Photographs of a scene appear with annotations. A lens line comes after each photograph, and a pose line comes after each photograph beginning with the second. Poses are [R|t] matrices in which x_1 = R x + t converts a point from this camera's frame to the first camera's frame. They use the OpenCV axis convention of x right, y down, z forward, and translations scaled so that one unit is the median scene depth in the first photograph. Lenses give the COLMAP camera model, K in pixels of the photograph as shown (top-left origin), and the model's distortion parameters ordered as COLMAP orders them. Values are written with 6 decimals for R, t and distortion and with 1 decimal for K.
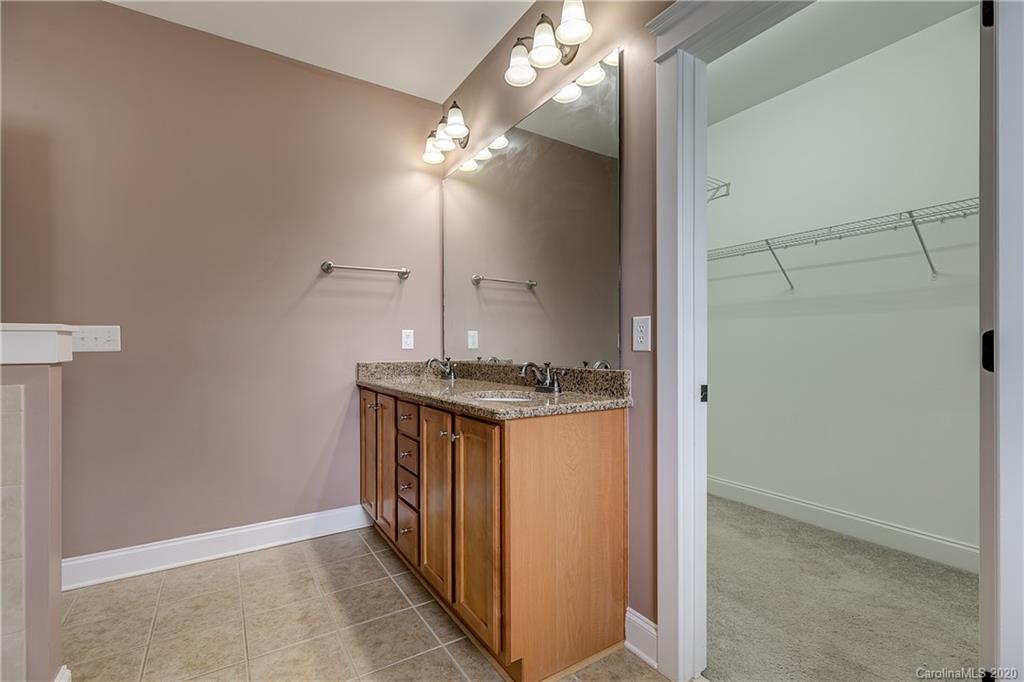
lens RADIAL K [[463.9, 0, 506.2], [0, 463.9, 347.0], [0, 0, 1]] dist [0.005748, -0.001500]
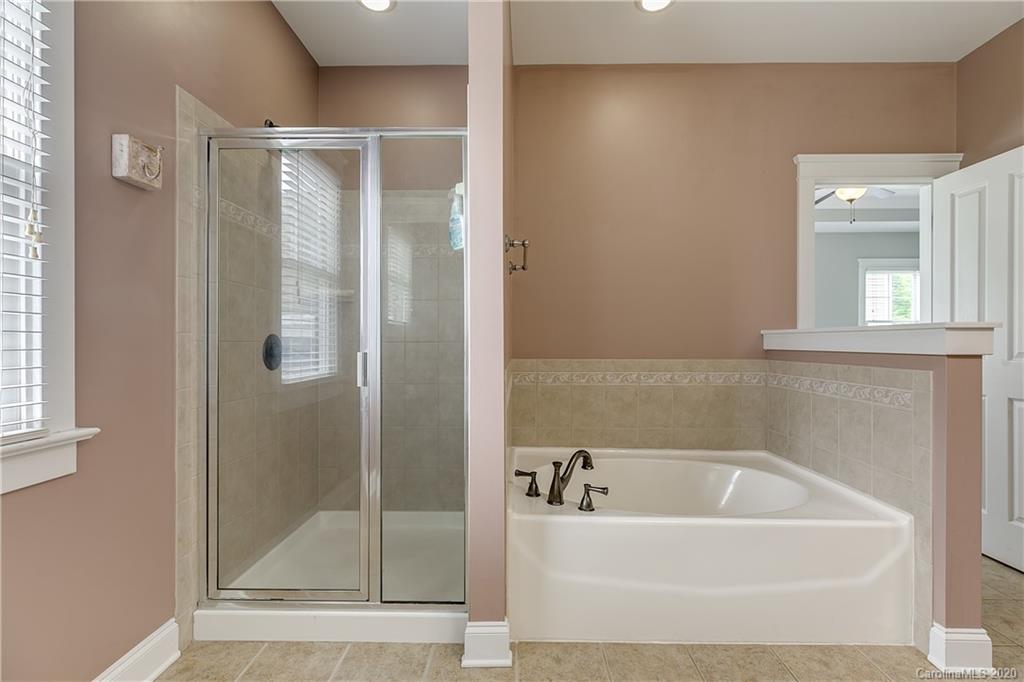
lens RADIAL K [[463.9, 0, 514.7], [0, 463.9, 340.2], [0, 0, 1]] dist [0.005748, -0.001500]
pose [[-0.551501, -0.001271, -0.834173, 0.410615], [-0.002072, 0.999998, -0.000154, -0.000893], [0.834172, 0.001644, -0.551502, 0.468533]]
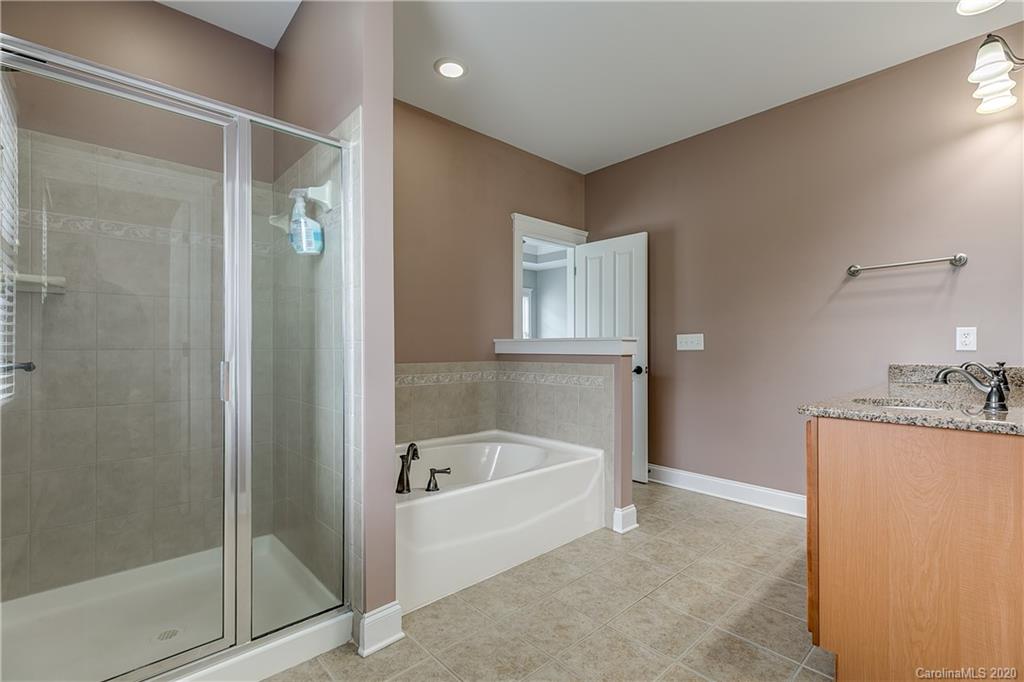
lens RADIAL K [[463.9, 0, 512.5], [0, 463.9, 346.6], [0, 0, 1]] dist [0.005748, -0.001500]
pose [[0.174580, -0.000243, -0.984643, 0.658189], [-0.000876, 1.000000, -0.000403, -0.002307], [0.984643, 0.000933, 0.174580, 0.089583]]
